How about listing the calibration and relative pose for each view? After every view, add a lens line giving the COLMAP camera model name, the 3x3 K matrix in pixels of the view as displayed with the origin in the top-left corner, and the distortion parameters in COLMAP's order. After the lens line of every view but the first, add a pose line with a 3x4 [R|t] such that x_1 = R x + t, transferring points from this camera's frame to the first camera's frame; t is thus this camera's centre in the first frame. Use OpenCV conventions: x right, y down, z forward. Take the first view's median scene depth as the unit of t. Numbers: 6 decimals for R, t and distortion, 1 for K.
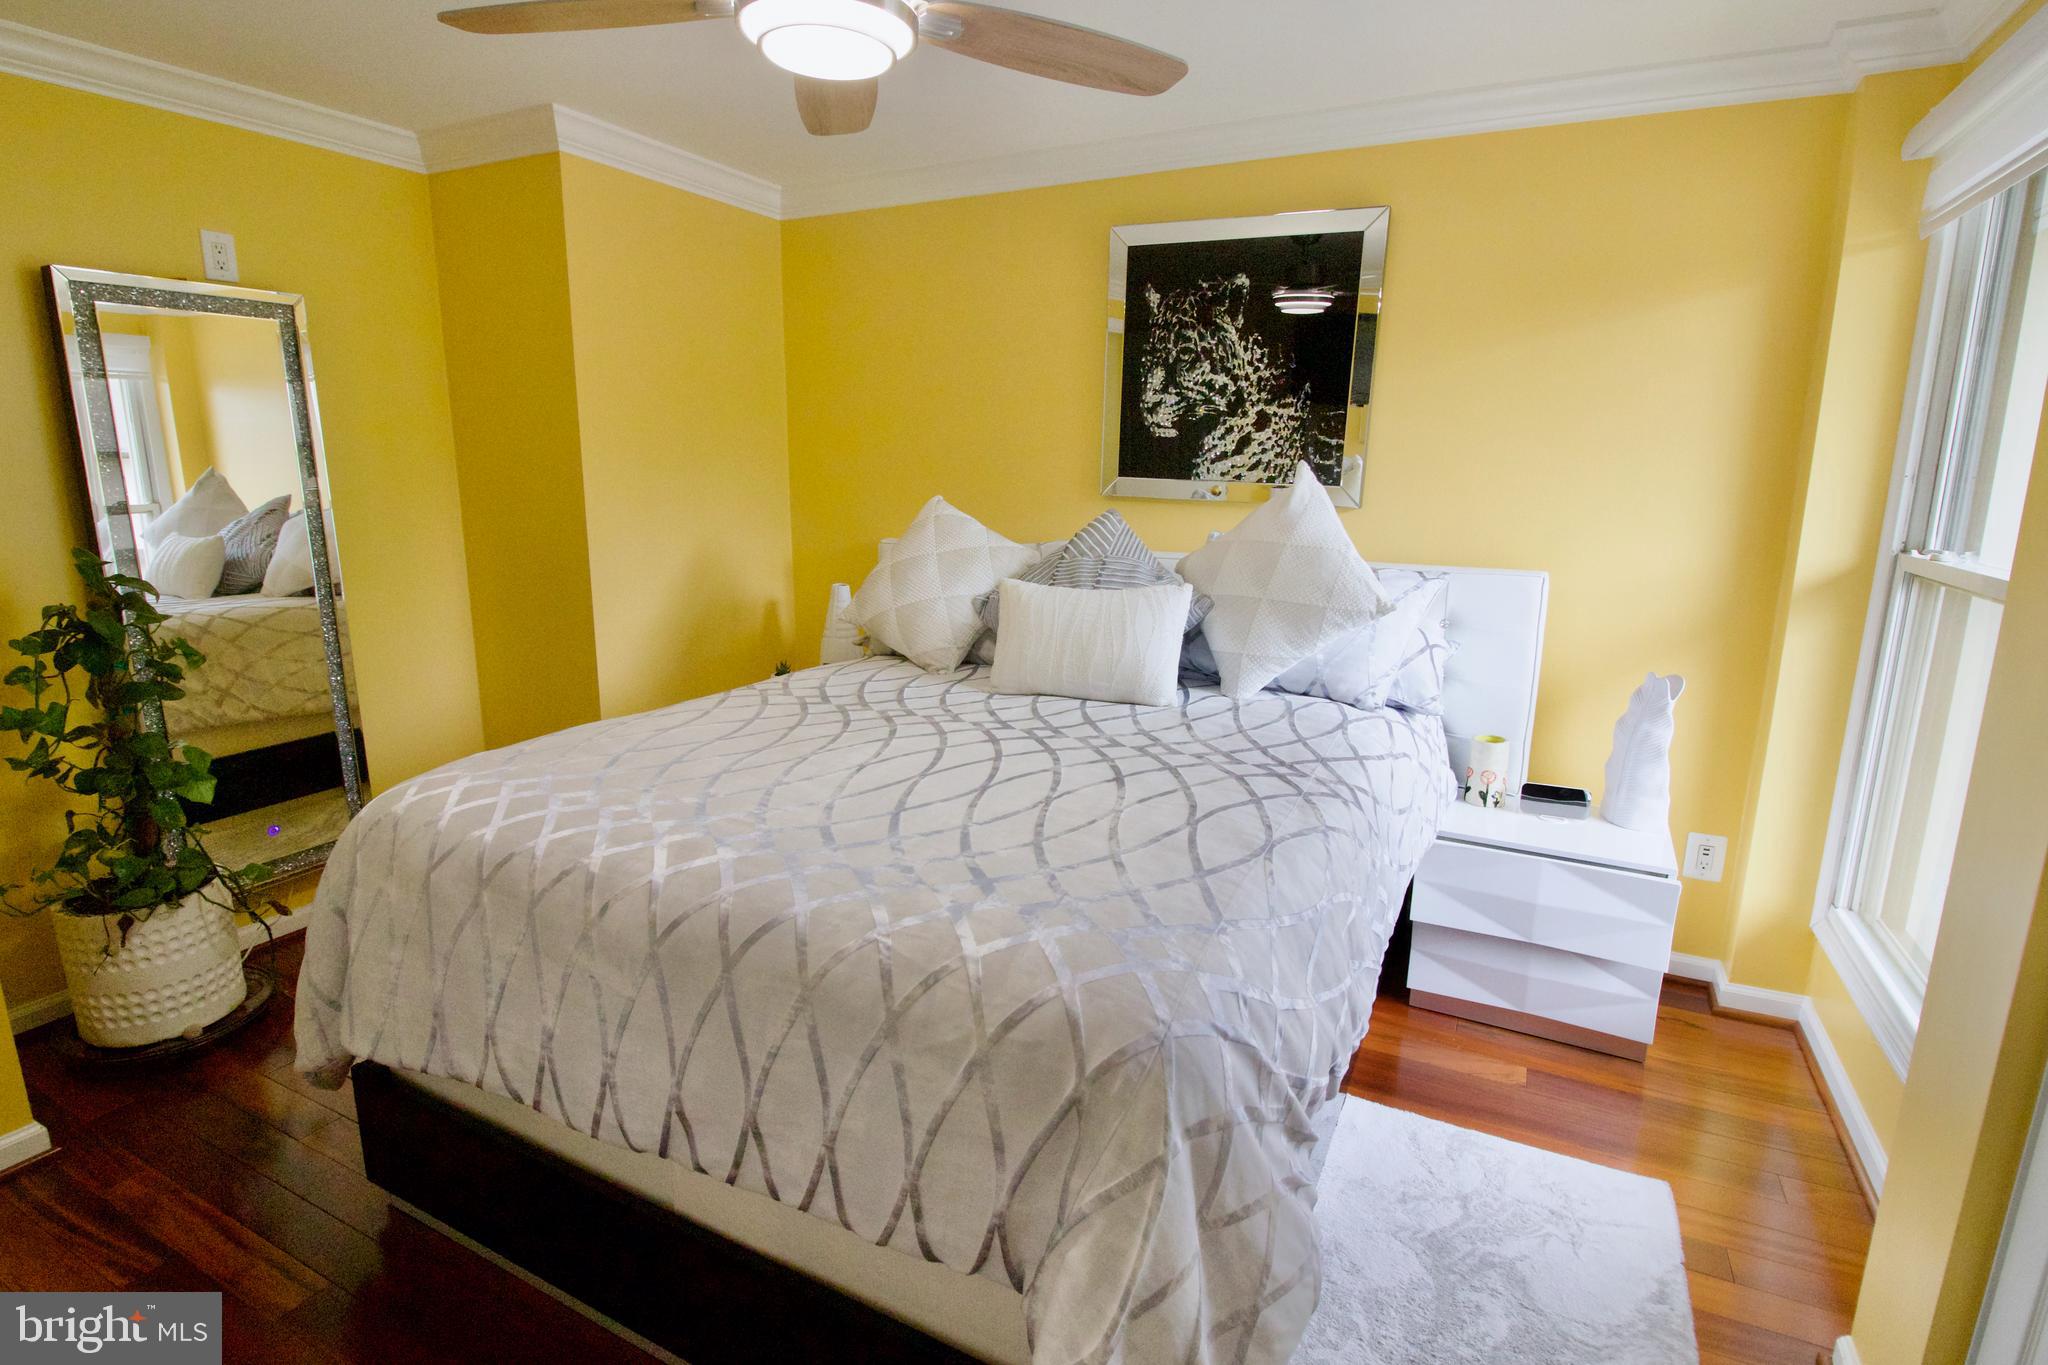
lens RADIAL K [[957.9, 0, 1024.9], [0, 957.9, 672.2], [0, 0, 1]] dist [-0.005081, -0.006052]
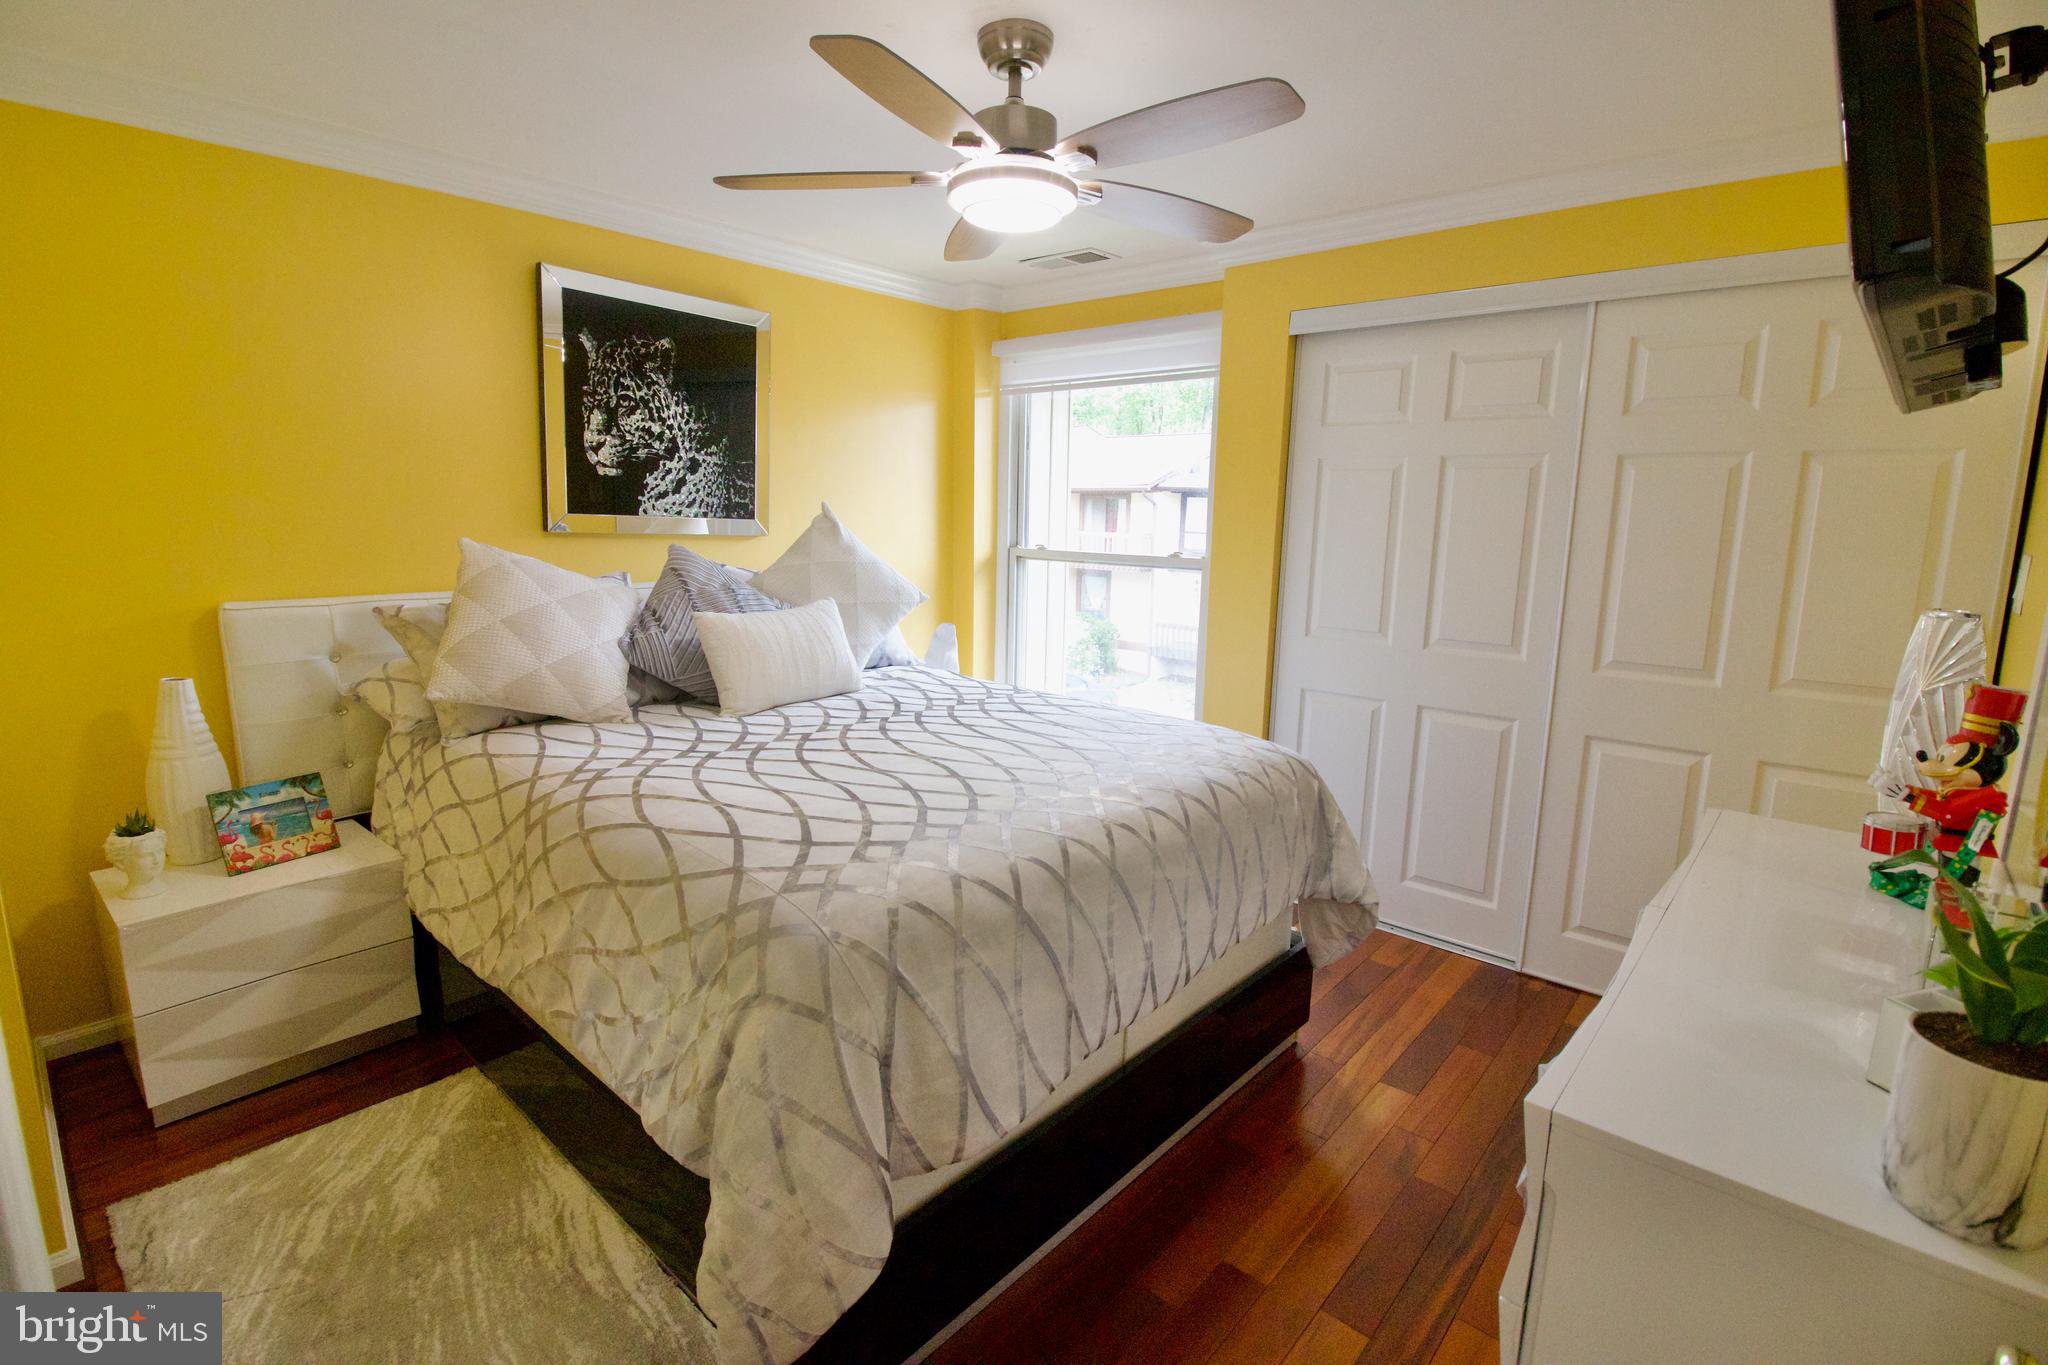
lens RADIAL K [[957.9, 0, 1022.3], [0, 957.9, 677.5], [0, 0, 1]] dist [-0.005081, -0.006052]
pose [[0.268110, -0.175588, 0.947252, -0.799434], [0.182543, 0.974697, 0.129009, -0.084645], [-0.945936, 0.138326, 0.293379, 0.302079]]
